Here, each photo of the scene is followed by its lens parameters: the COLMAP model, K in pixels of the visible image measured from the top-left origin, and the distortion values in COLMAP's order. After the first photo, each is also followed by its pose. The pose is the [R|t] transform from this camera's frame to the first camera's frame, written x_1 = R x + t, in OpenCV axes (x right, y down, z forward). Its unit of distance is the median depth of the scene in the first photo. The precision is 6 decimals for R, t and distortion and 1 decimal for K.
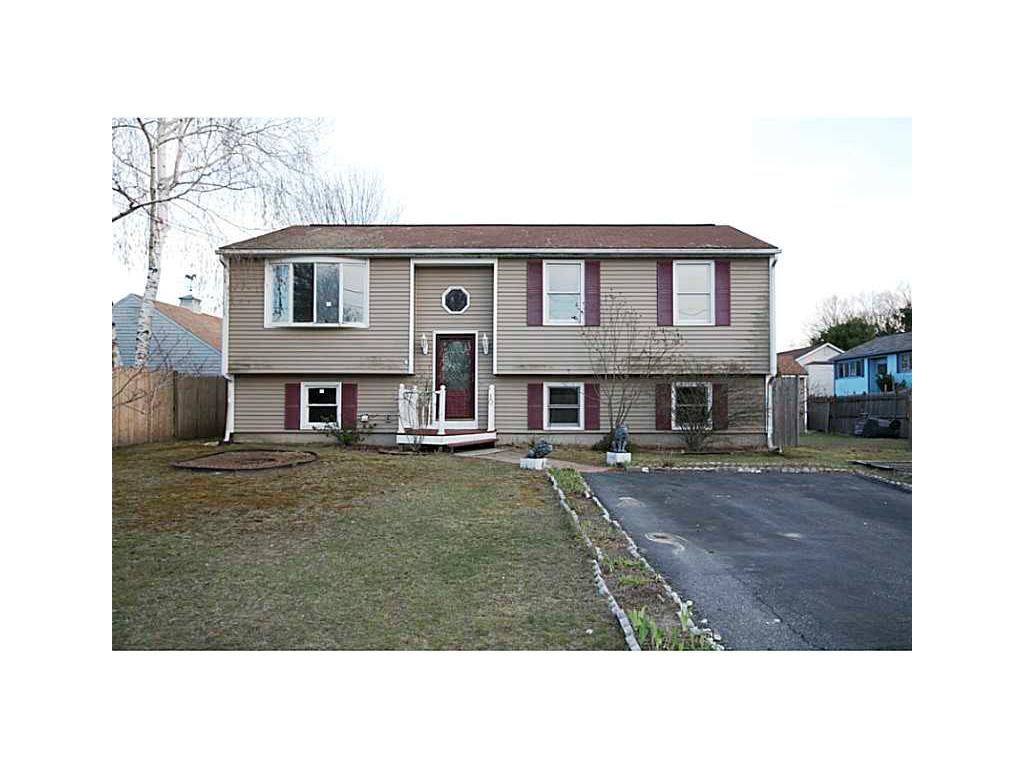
lens RADIAL K [[797.9, 0, 512.0], [0, 797.9, 384.0], [0, 0, 1]] dist [-0.002857, -0.000257]
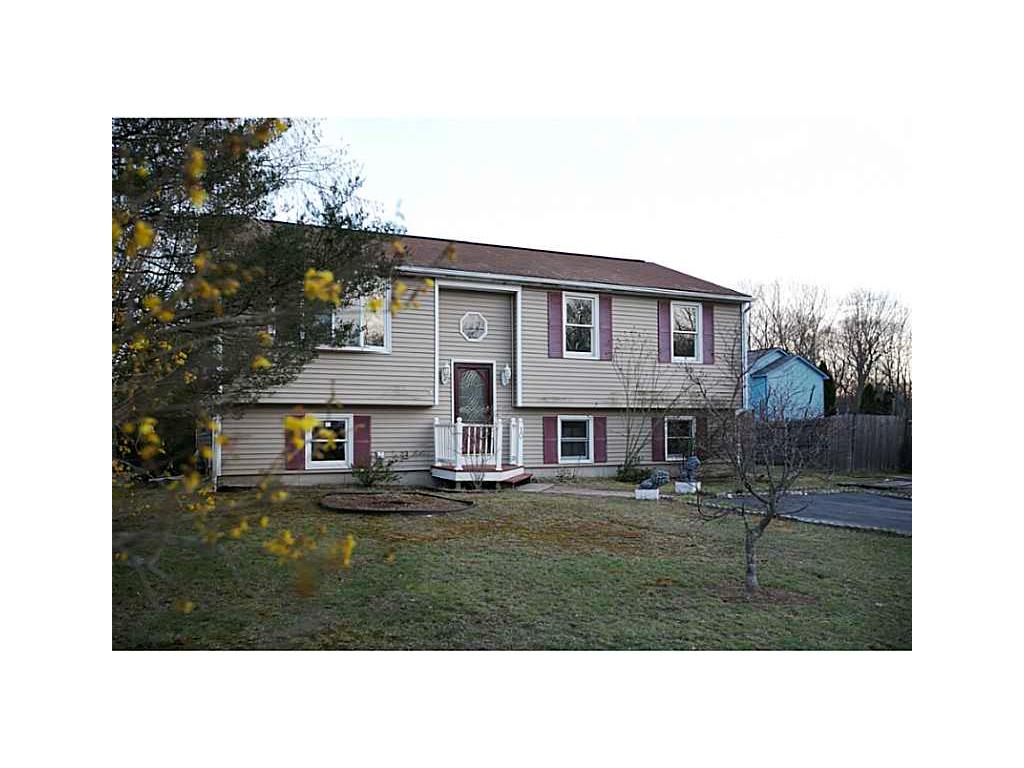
lens RADIAL K [[963.9, 0, 512.0], [0, 963.9, 384.0], [0, 0, 1]] dist [0.026769, 0.003092]
pose [[0.860581, 0.020571, 0.508898, -0.616886], [-0.004480, 0.999451, -0.032823, -0.001218], [-0.509294, 0.025967, 0.860201, 0.006526]]
